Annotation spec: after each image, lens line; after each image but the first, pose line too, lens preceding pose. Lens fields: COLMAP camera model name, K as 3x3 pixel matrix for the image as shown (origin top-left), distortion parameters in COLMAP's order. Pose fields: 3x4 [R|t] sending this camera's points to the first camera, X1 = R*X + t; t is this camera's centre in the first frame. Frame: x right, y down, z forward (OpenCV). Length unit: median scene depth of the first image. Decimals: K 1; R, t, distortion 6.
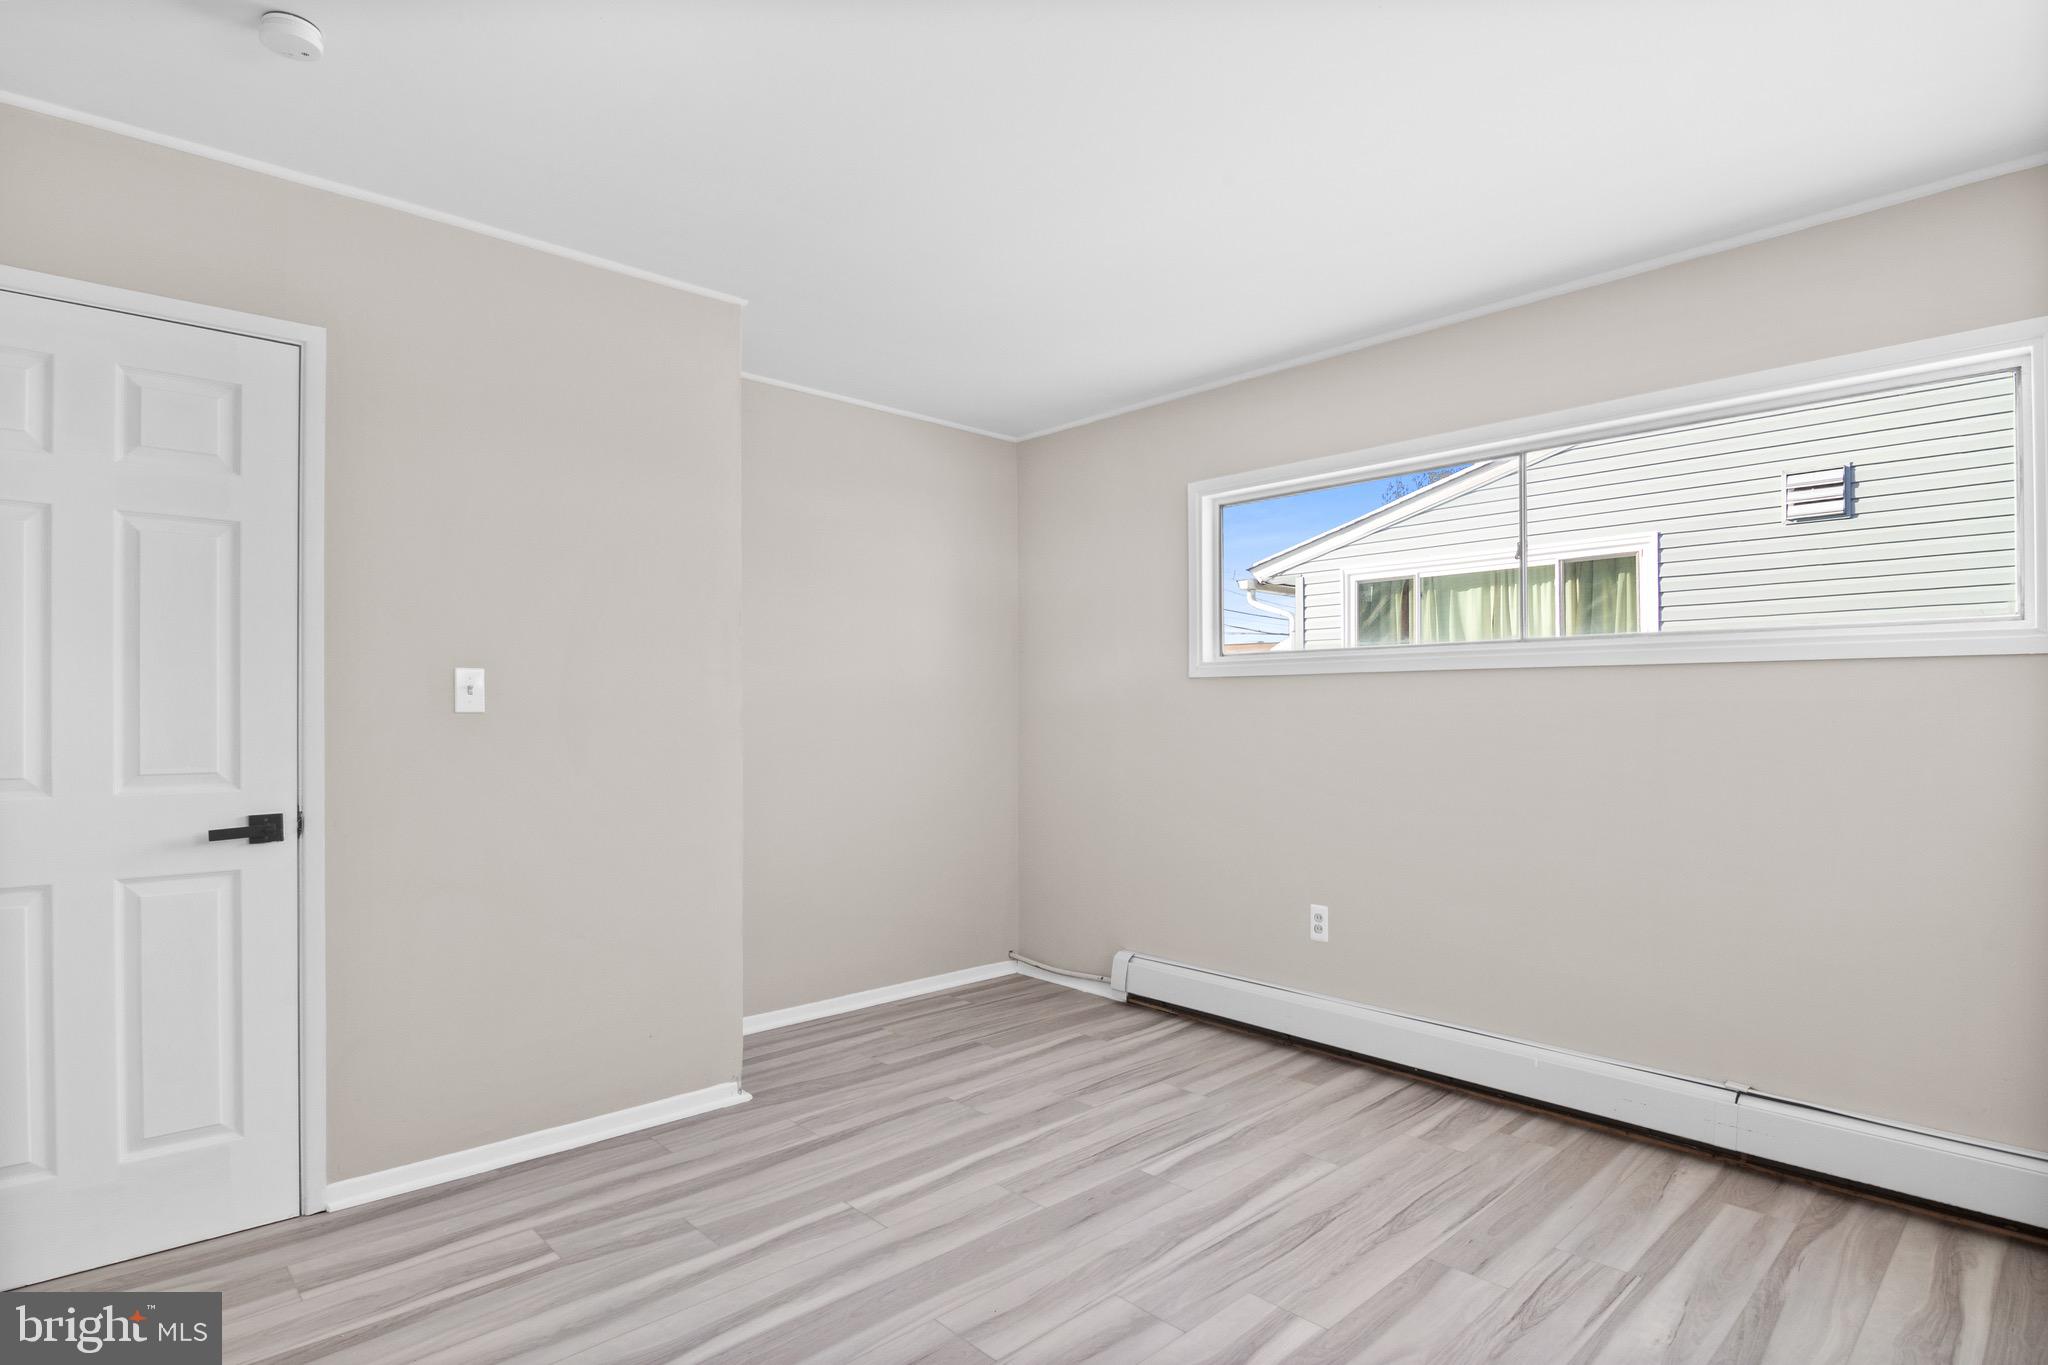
lens RADIAL K [[1046.2, 0, 1031.7], [0, 1046.2, 703.0], [0, 0, 1]] dist [-0.012184, -0.006906]
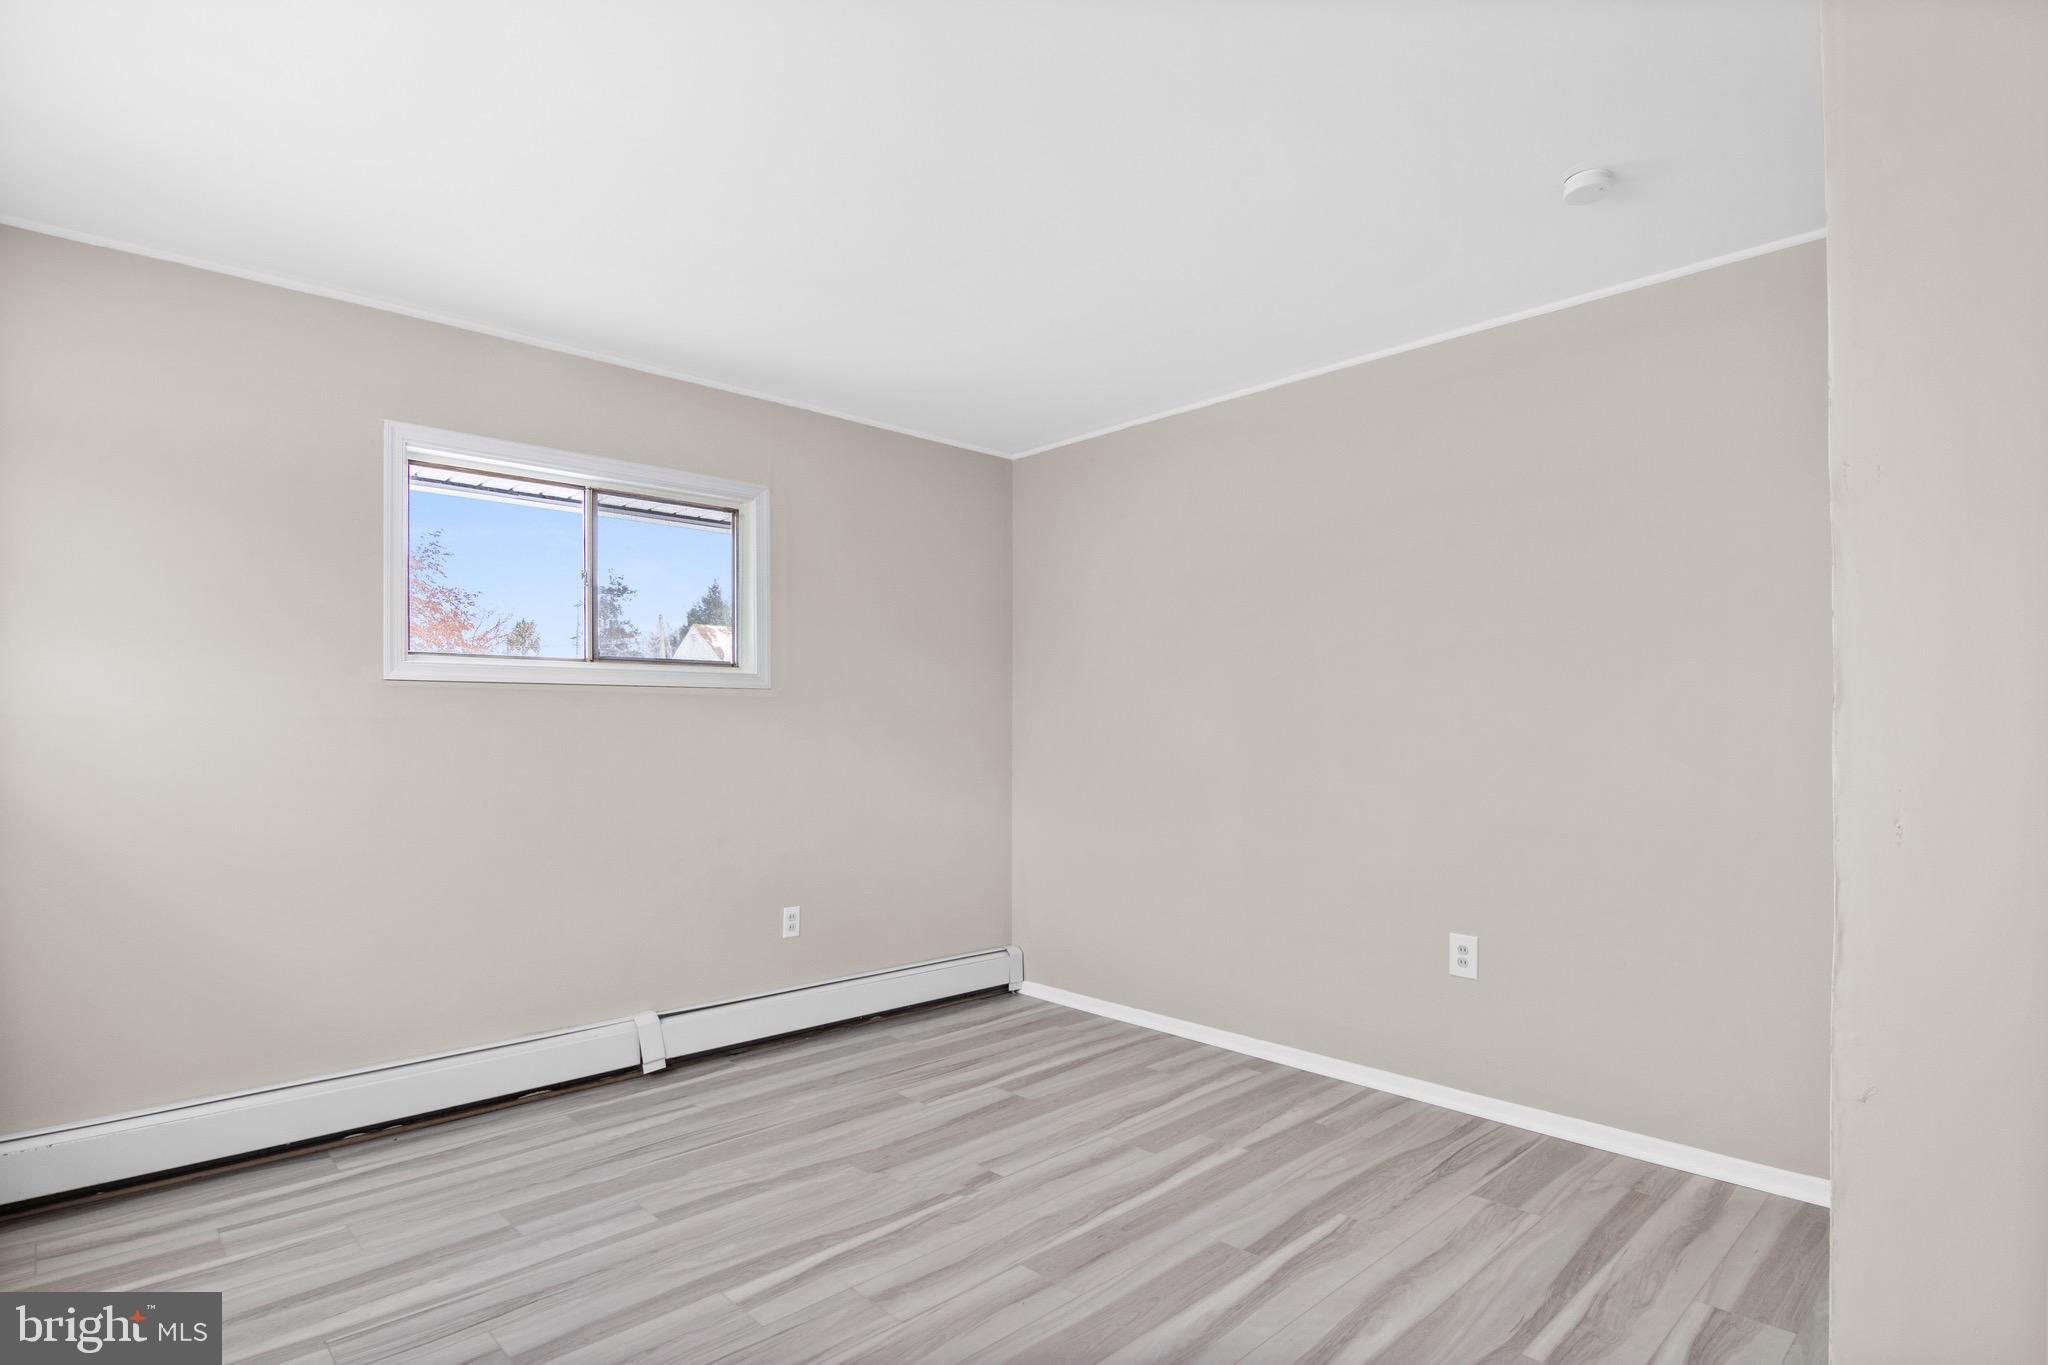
lens RADIAL K [[1046.2, 0, 1018.5], [0, 1046.2, 694.3], [0, 0, 1]] dist [-0.012184, -0.006906]
pose [[-0.999985, -0.002171, -0.005103, -0.019023], [-0.002010, 0.999509, -0.031281, 0.004863], [0.005168, -0.031270, -0.999498, 1.665041]]
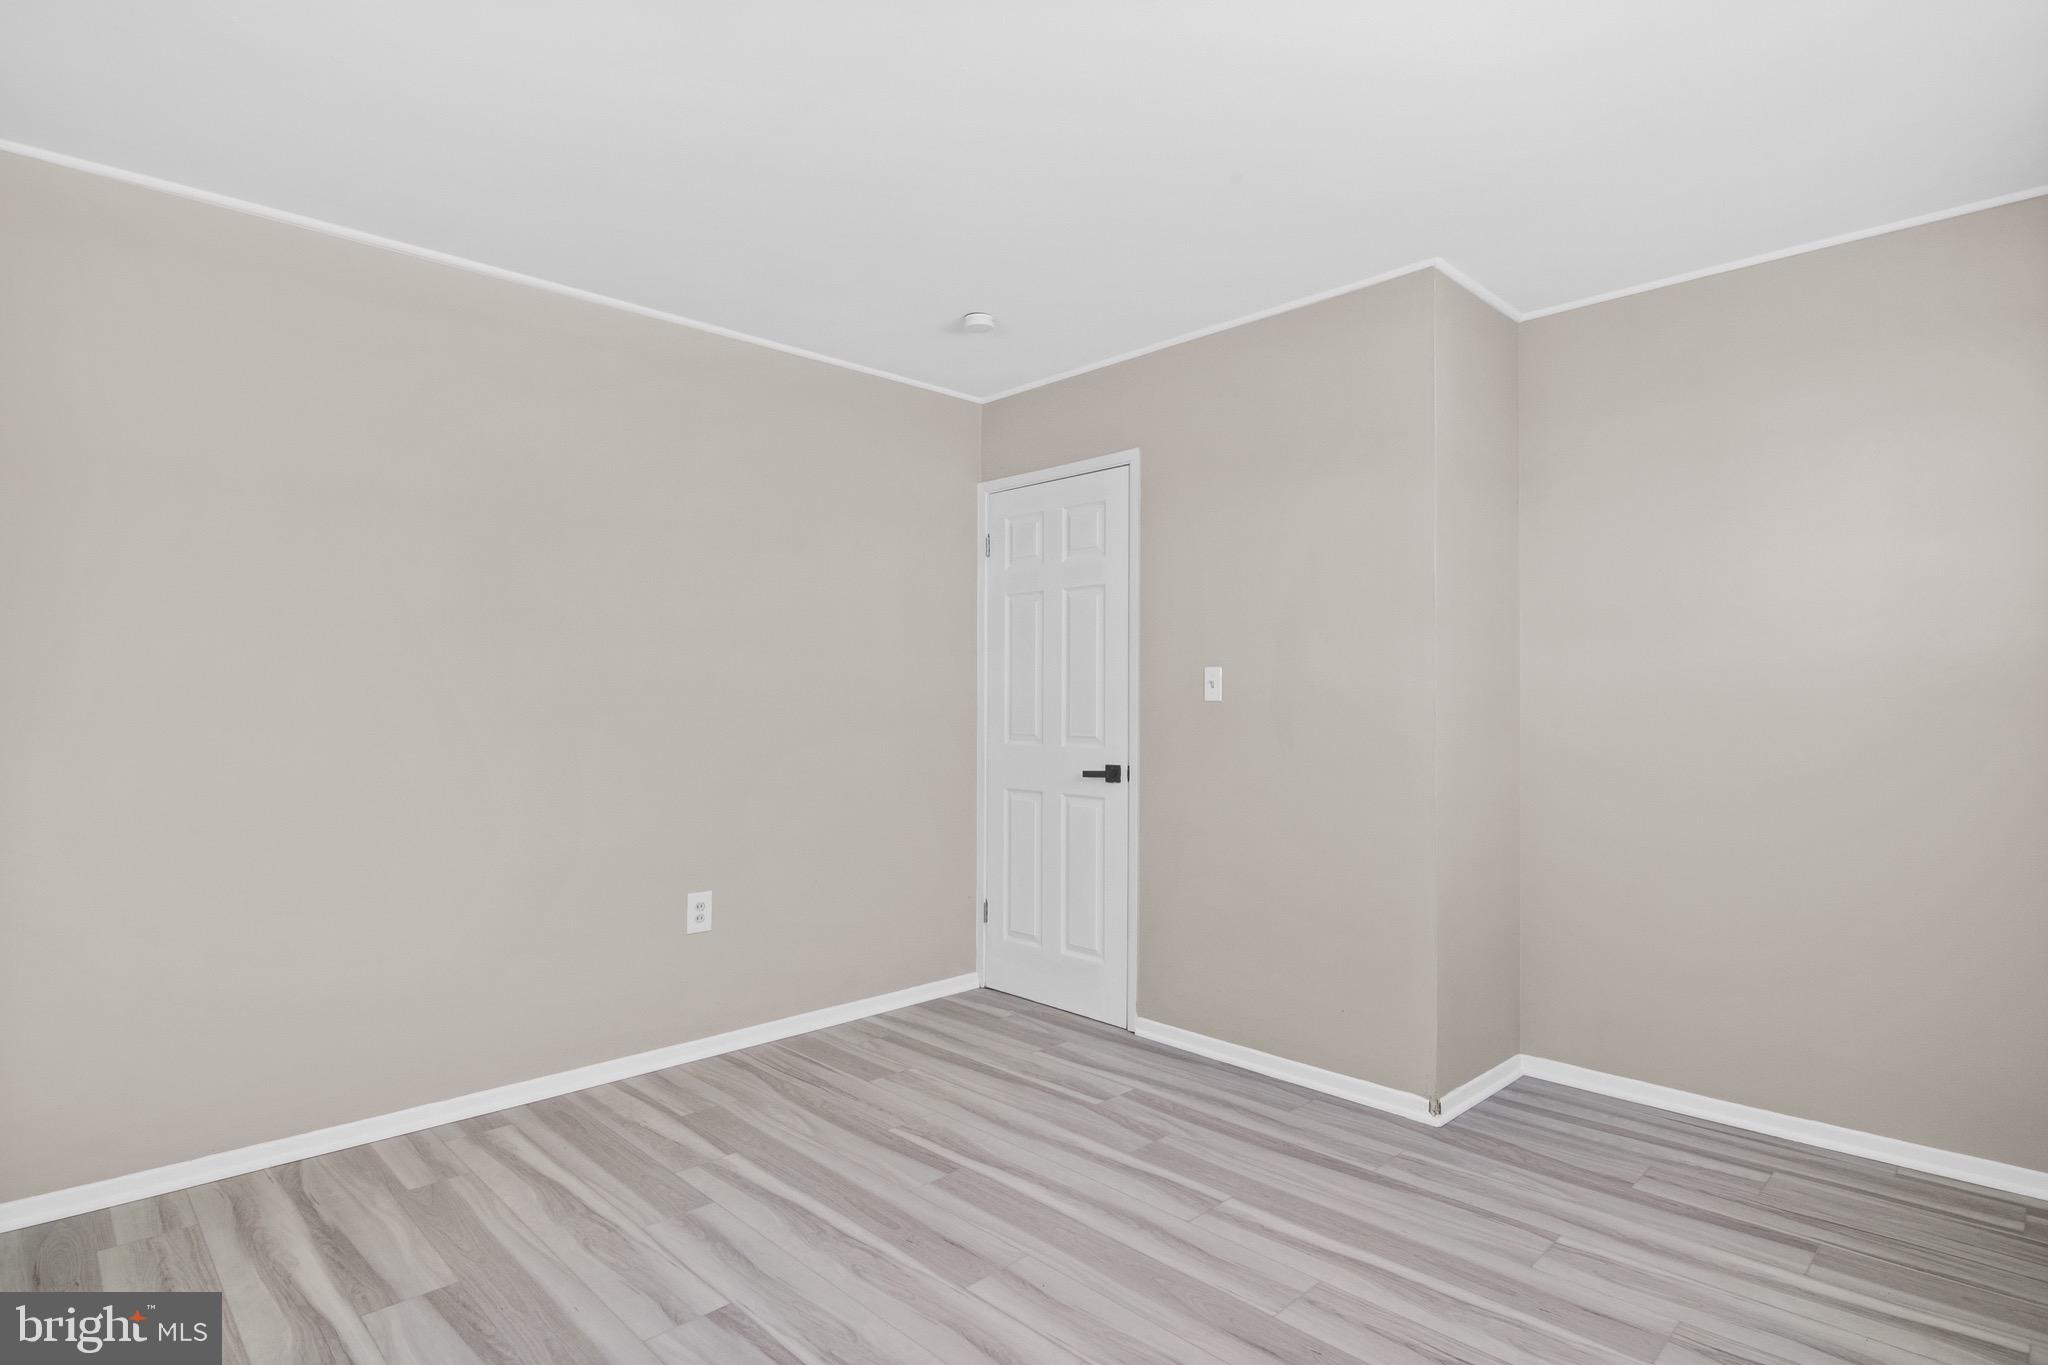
lens RADIAL K [[1046.2, 0, 1022.3], [0, 1046.2, 665.8], [0, 0, 1]] dist [-0.012184, -0.006906]
pose [[0.018771, -0.032810, -0.999285, 0.810886], [0.001024, 0.999462, -0.032796, 0.007666], [0.999823, -0.000407, 0.018795, 0.774408]]
